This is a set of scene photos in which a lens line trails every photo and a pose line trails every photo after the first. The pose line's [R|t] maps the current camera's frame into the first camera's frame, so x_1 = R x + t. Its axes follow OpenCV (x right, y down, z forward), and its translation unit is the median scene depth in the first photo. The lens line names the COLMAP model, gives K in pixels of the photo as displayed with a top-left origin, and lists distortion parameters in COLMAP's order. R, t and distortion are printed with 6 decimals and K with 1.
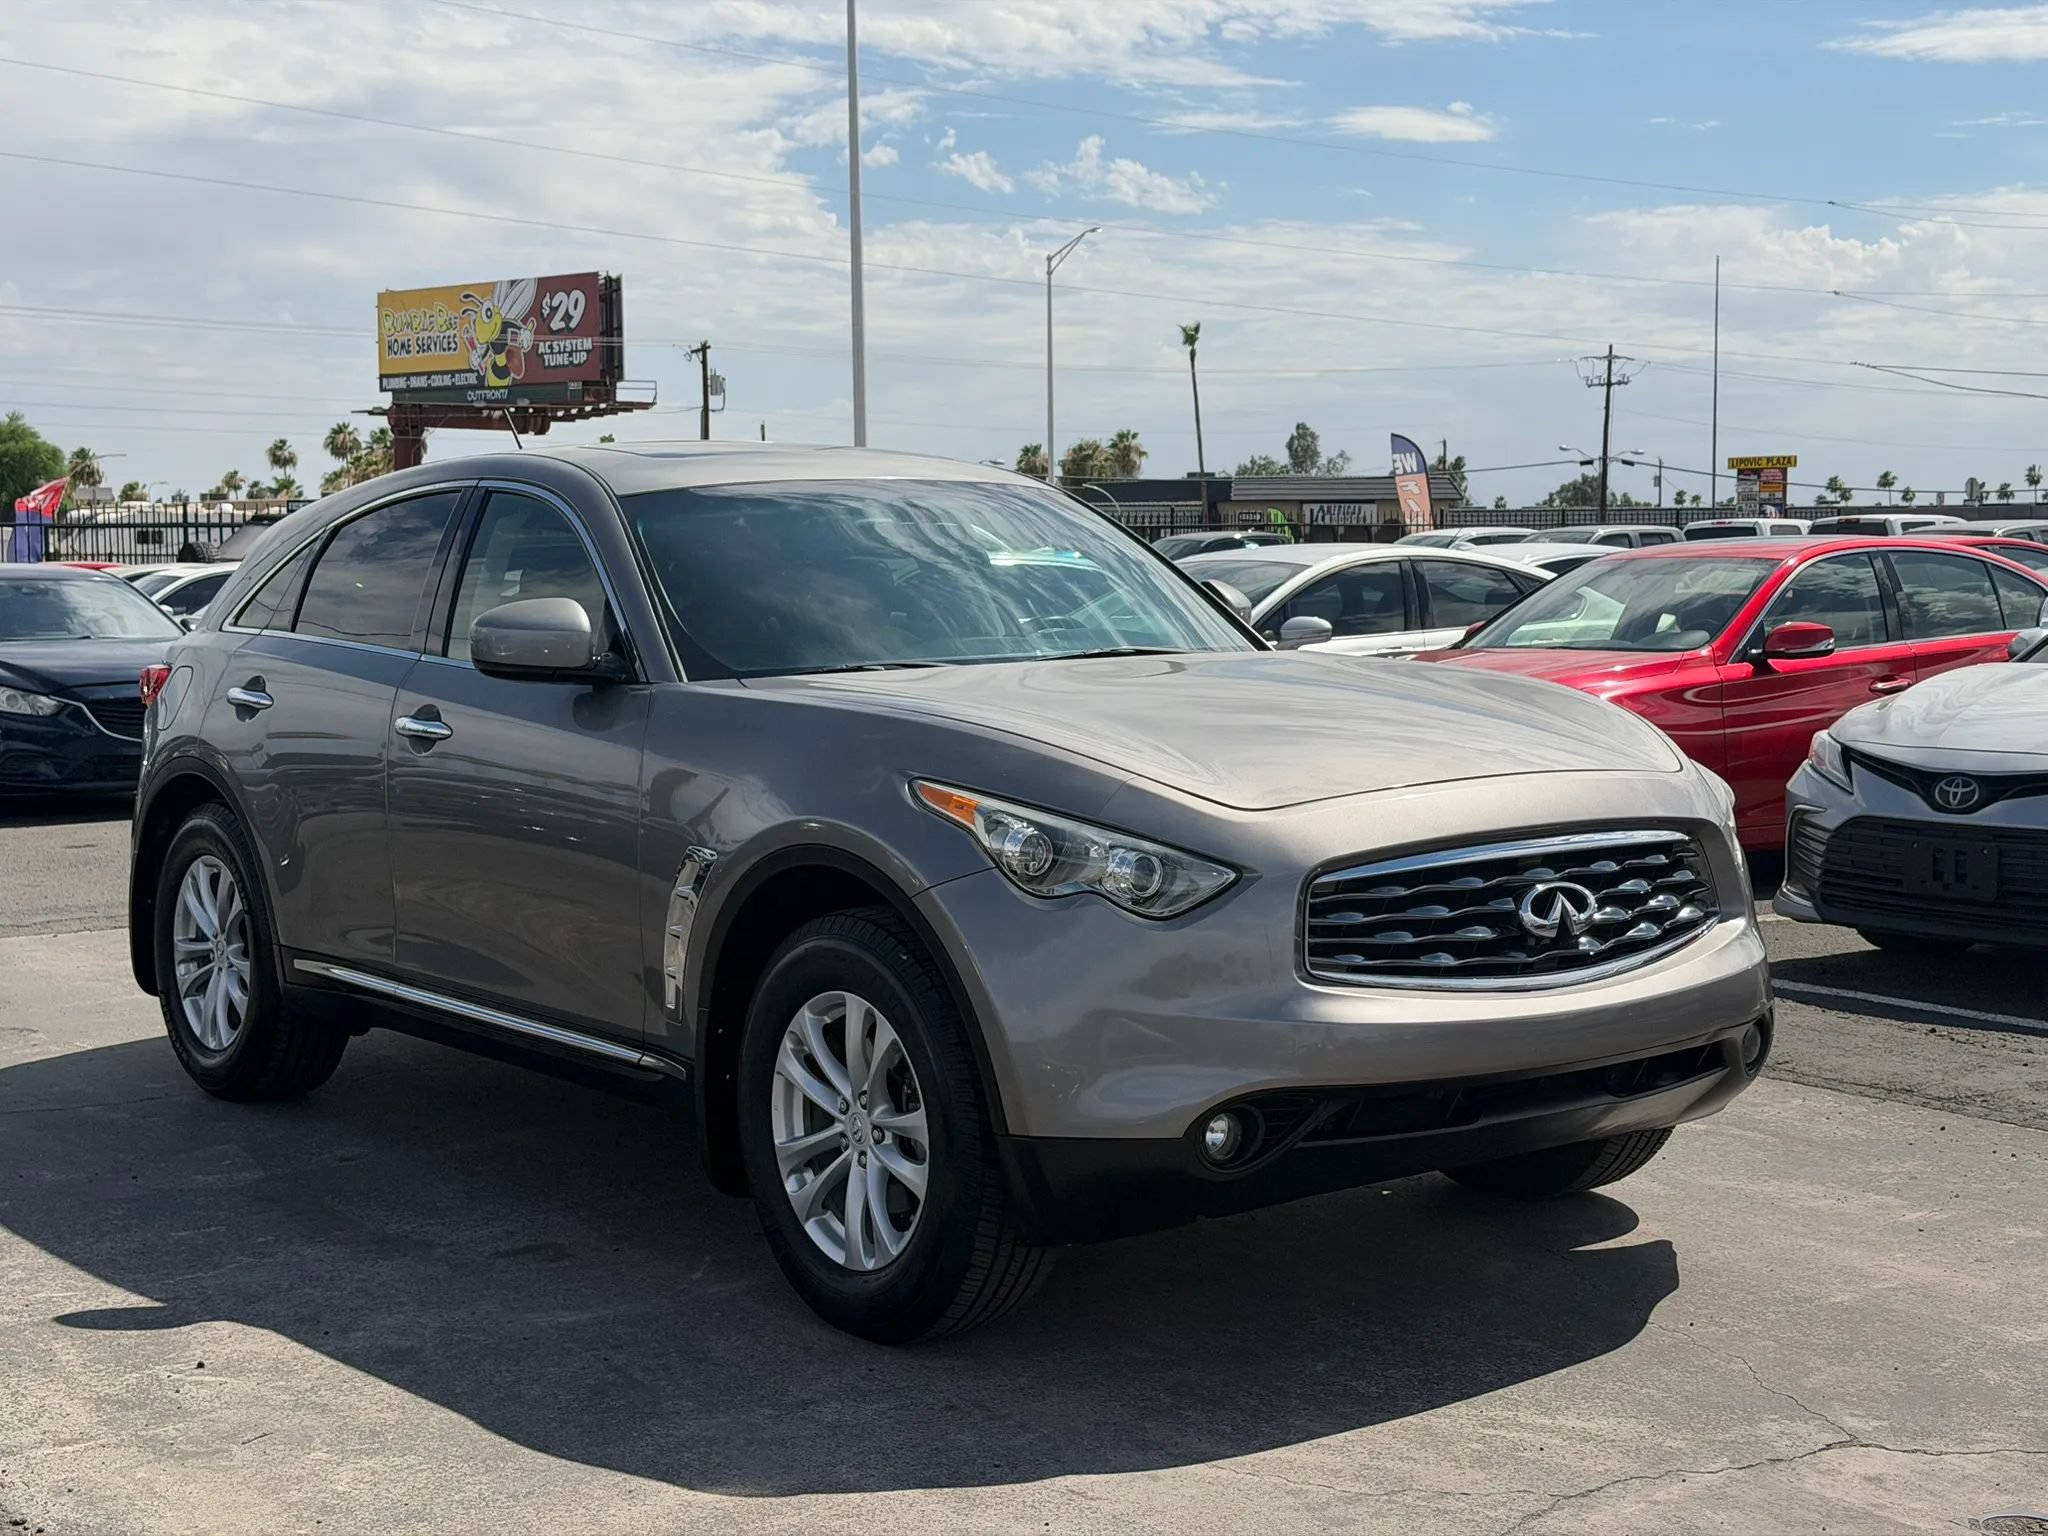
lens RADIAL K [[2855.3, 0, 1043.6], [0, 2855.3, 765.3], [0, 0, 1]] dist [0.211120, -0.453106]
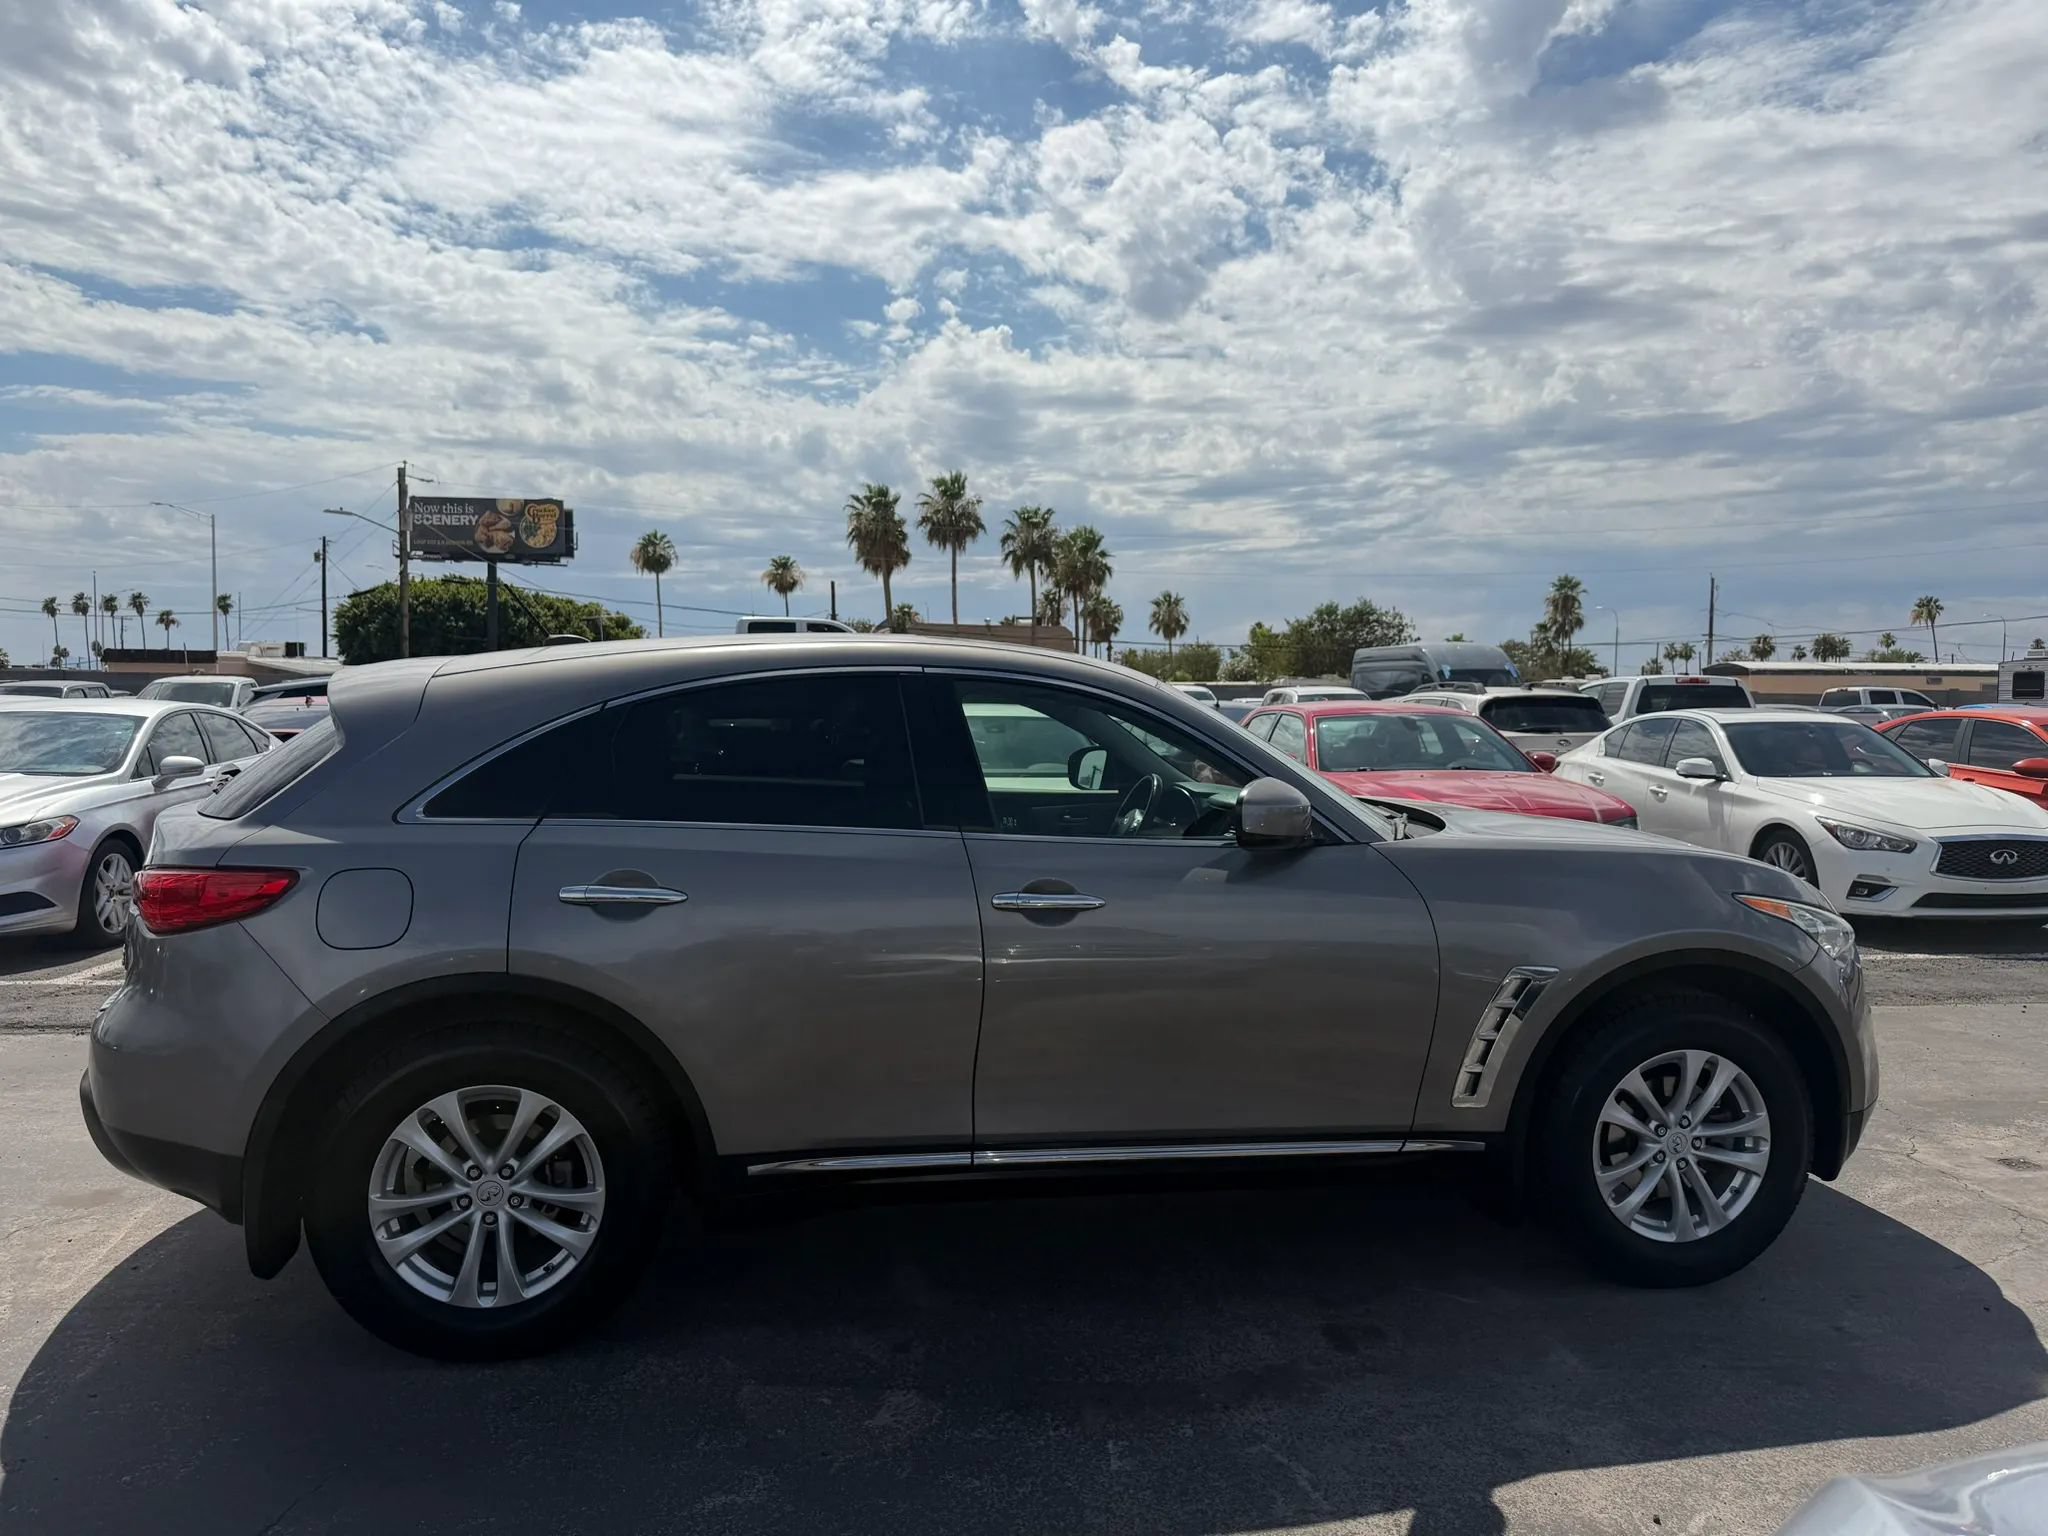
lens RADIAL K [[1459.0, 0, 1024.0], [0, 1459.0, 768.0], [0, 0, 1]] dist [0.006579, -0.000315]
pose [[0.469975, -0.027585, 0.882249, -0.808156], [0.059738, 0.998214, -0.000611, -0.073772], [-0.880656, 0.052991, 0.470784, 0.884880]]
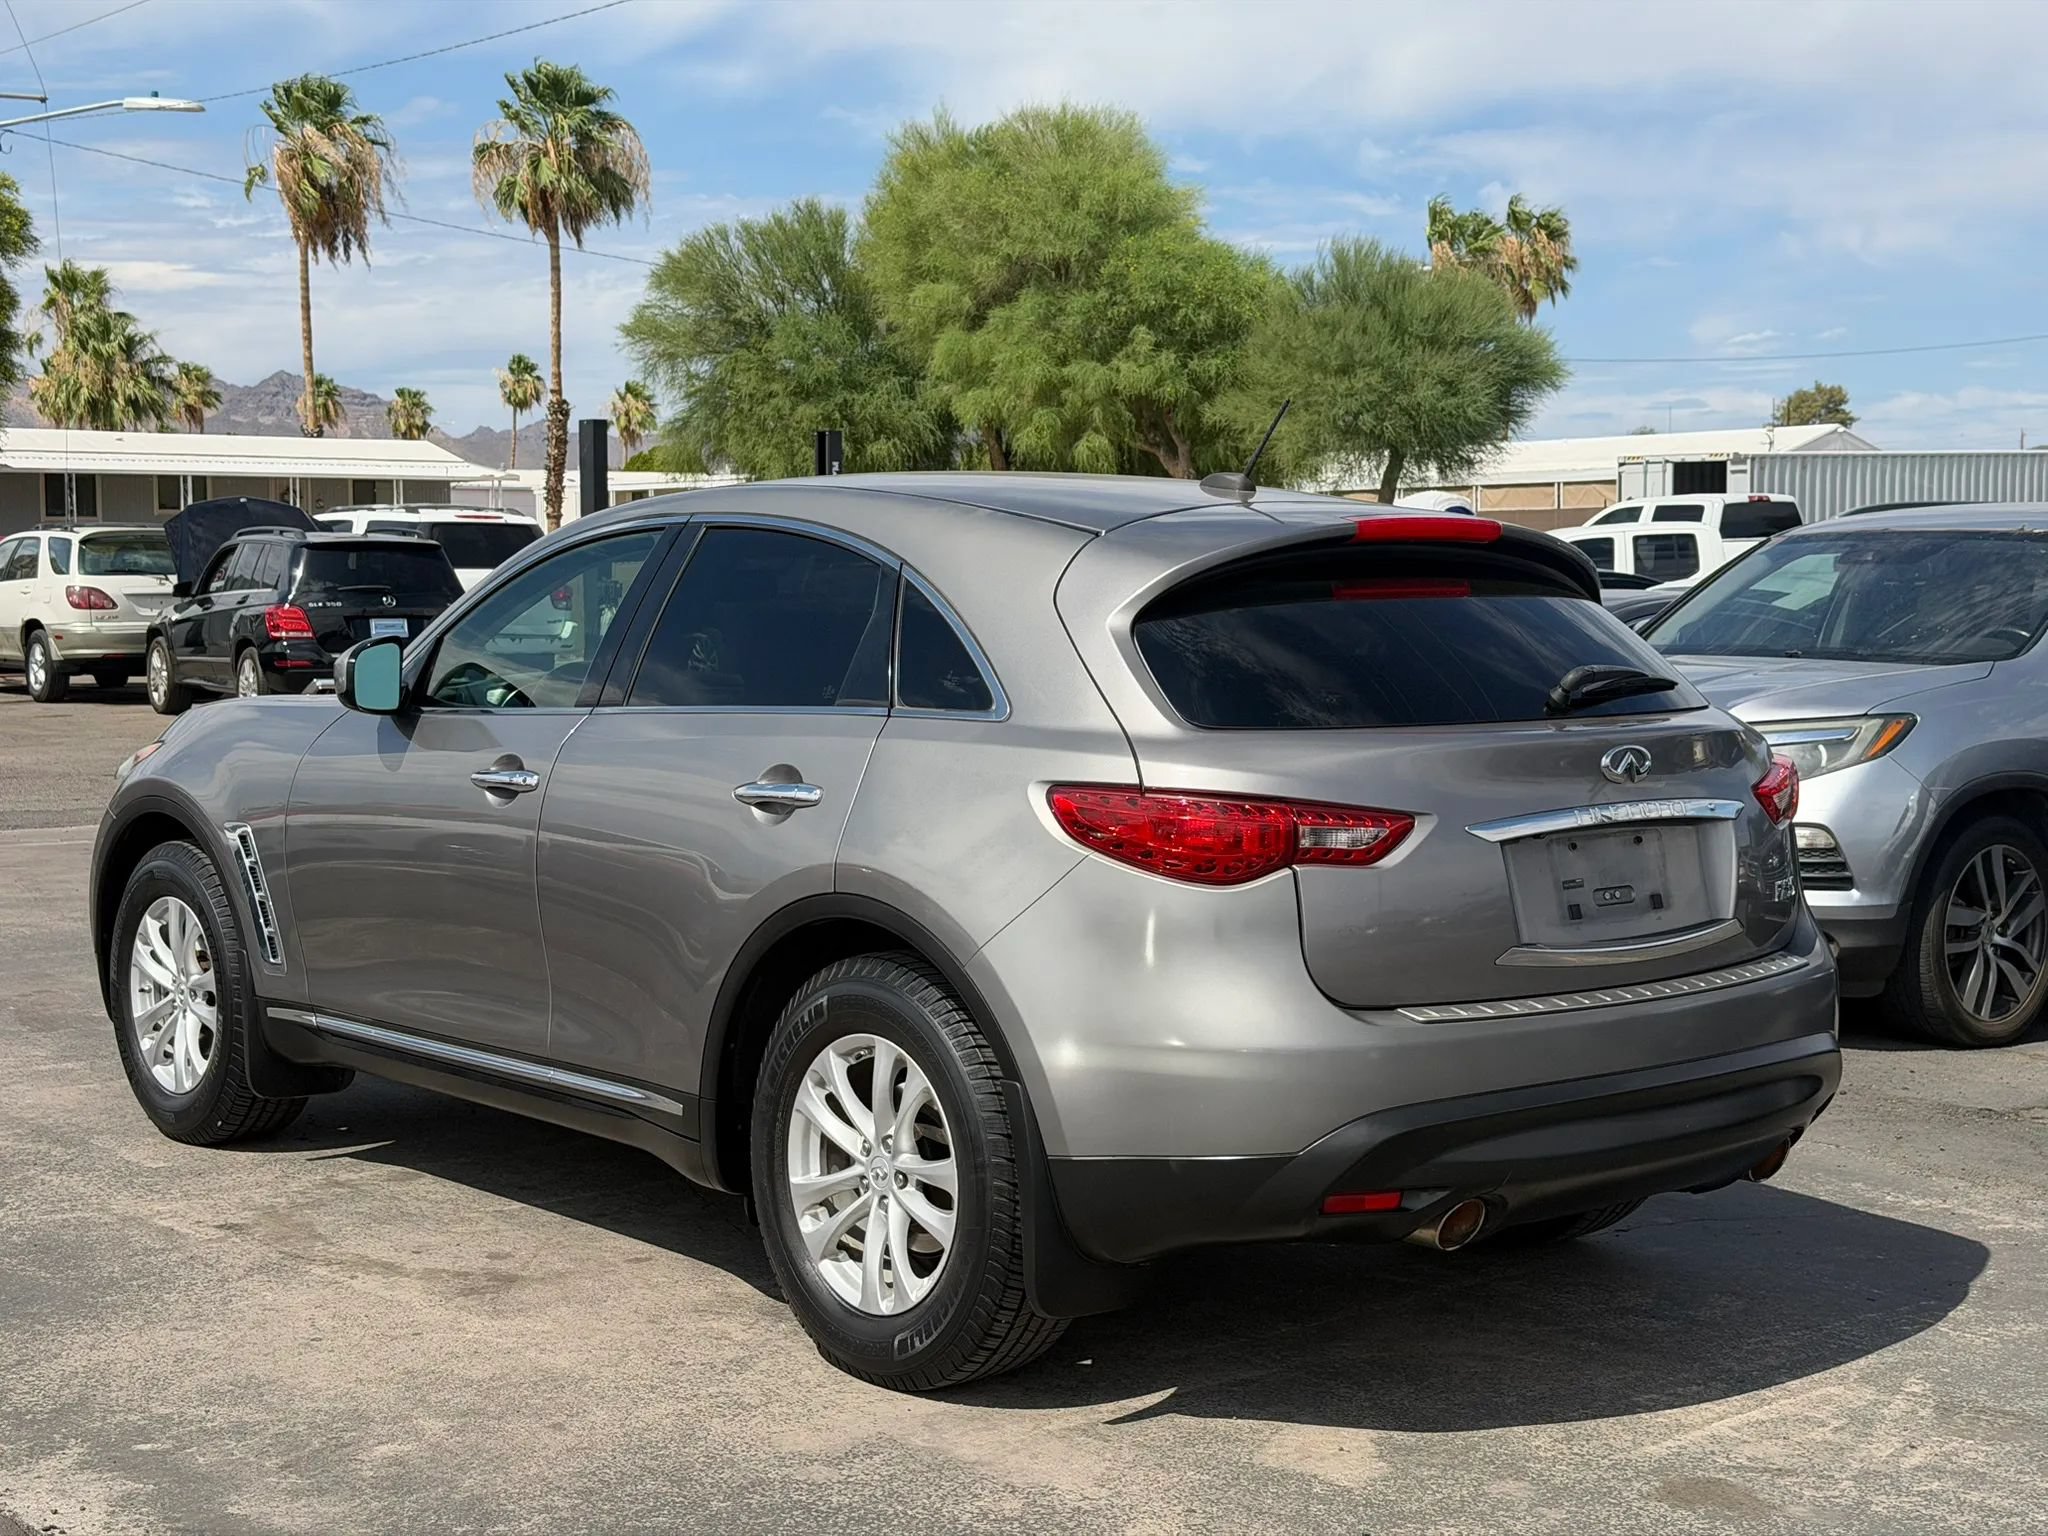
lens RADIAL K [[2850.0, 0, 1056.2], [0, 2850.0, 761.8], [0, 0, 1]] dist [0.087824, 0.019098]
pose [[-0.998598, 0.020985, -0.048591, -0.141928], [0.012923, 0.986929, 0.160638, -0.219674], [0.051327, 0.159785, -0.985817, 2.473327]]
